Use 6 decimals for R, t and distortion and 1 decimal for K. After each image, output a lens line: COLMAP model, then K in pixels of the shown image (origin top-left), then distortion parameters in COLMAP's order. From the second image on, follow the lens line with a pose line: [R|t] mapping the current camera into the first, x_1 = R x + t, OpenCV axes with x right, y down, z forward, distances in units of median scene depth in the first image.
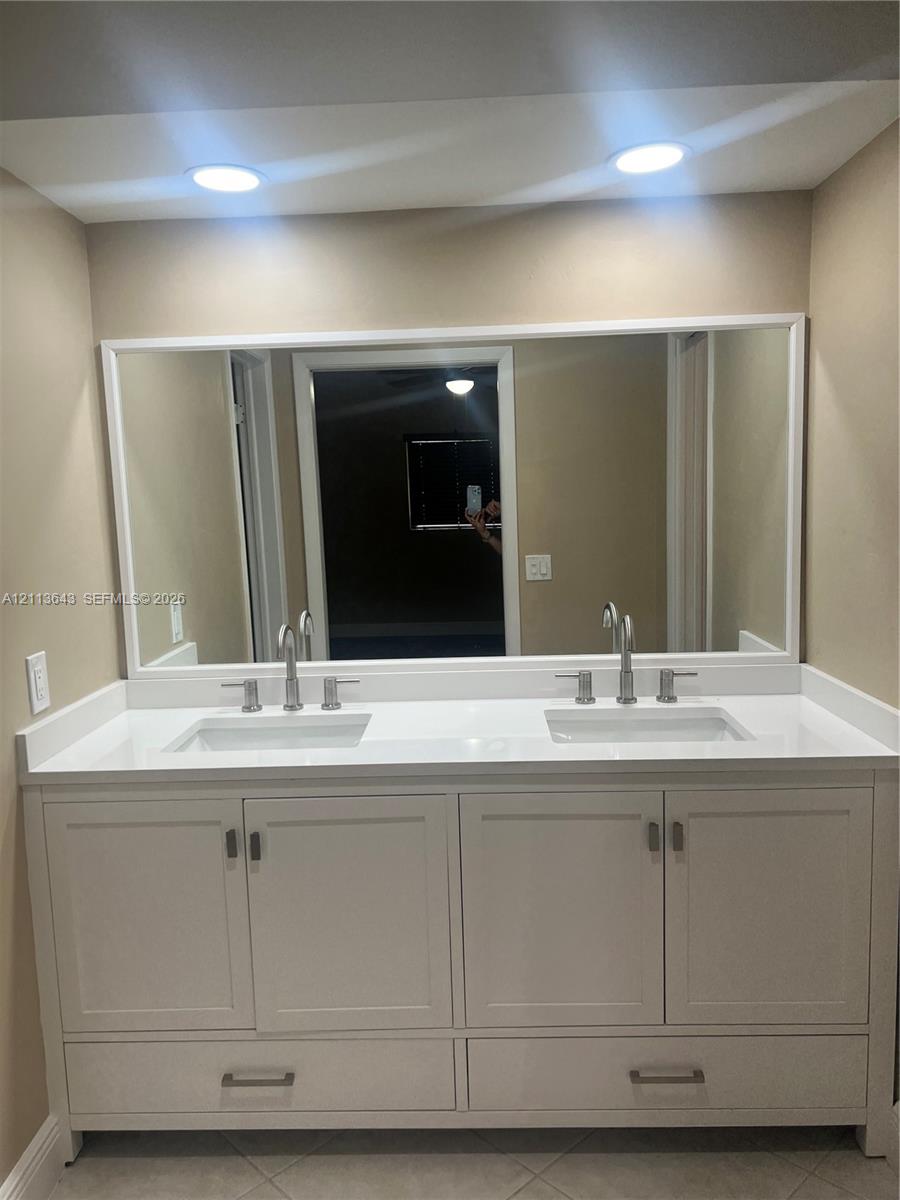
lens RADIAL K [[901.4, 0, 444.3], [0, 901.4, 600.0], [0, 0, 1]] dist [0.055683, -0.065940]
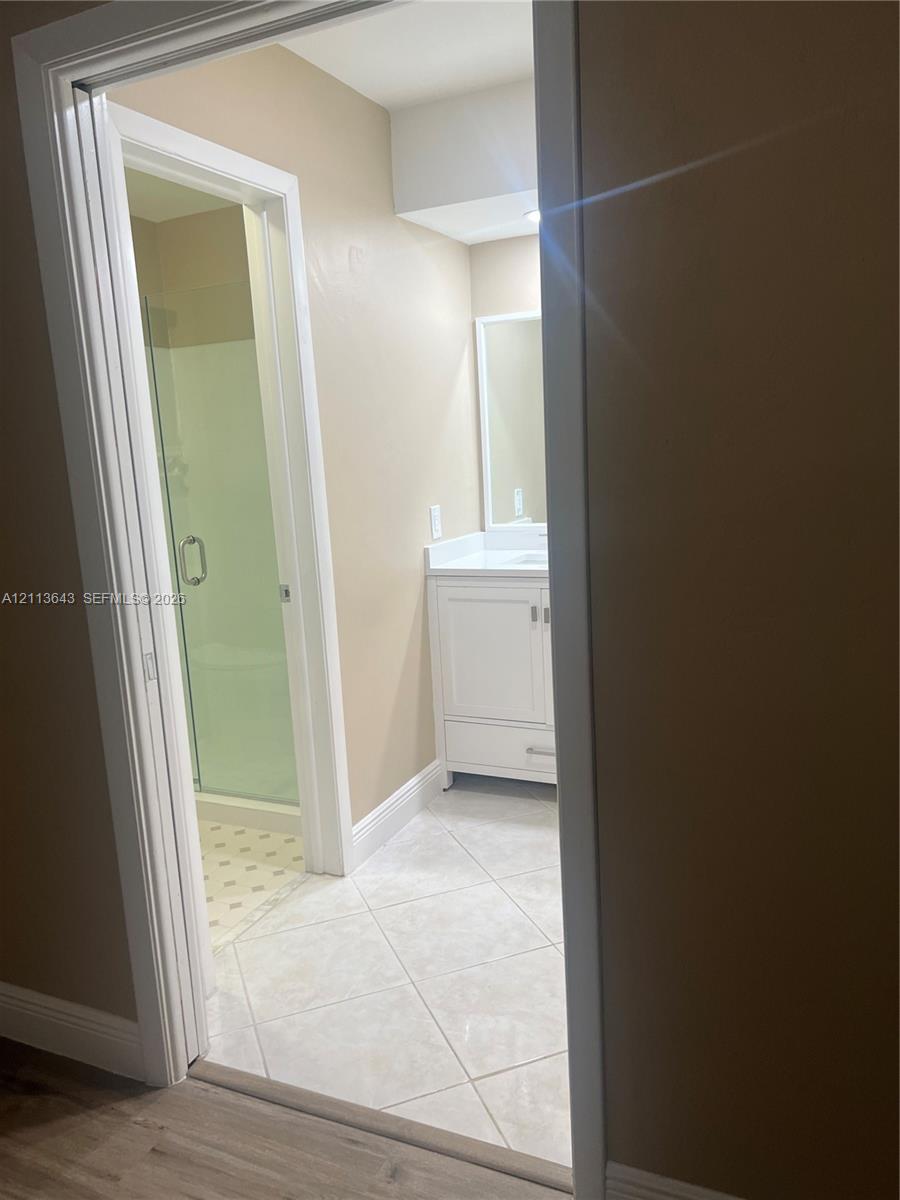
lens RADIAL K [[901.4, 0, 450.2], [0, 901.4, 594.8], [0, 0, 1]] dist [0.055683, -0.065940]
pose [[0.921993, 0.052752, -0.383595, 0.132240], [-0.024824, 0.996691, 0.077399, 0.047476], [0.386409, -0.061839, 0.920252, -0.311297]]
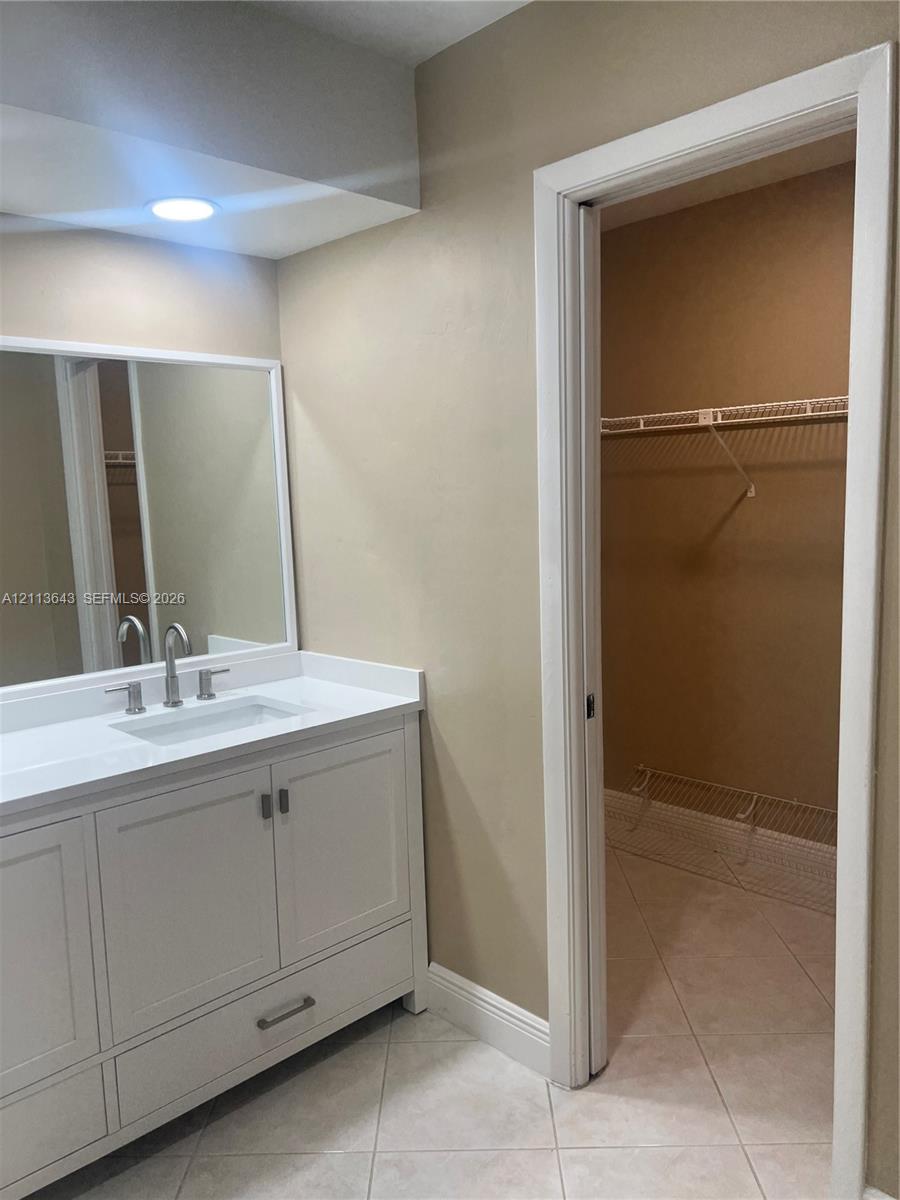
lens RADIAL K [[901.4, 0, 442.7], [0, 901.4, 603.1], [0, 0, 1]] dist [0.055683, -0.065940]
pose [[0.704401, -0.080624, 0.705208, -0.397410], [0.099270, 0.994954, 0.014593, 0.010768], [-0.702826, 0.059726, 0.708850, 0.015689]]
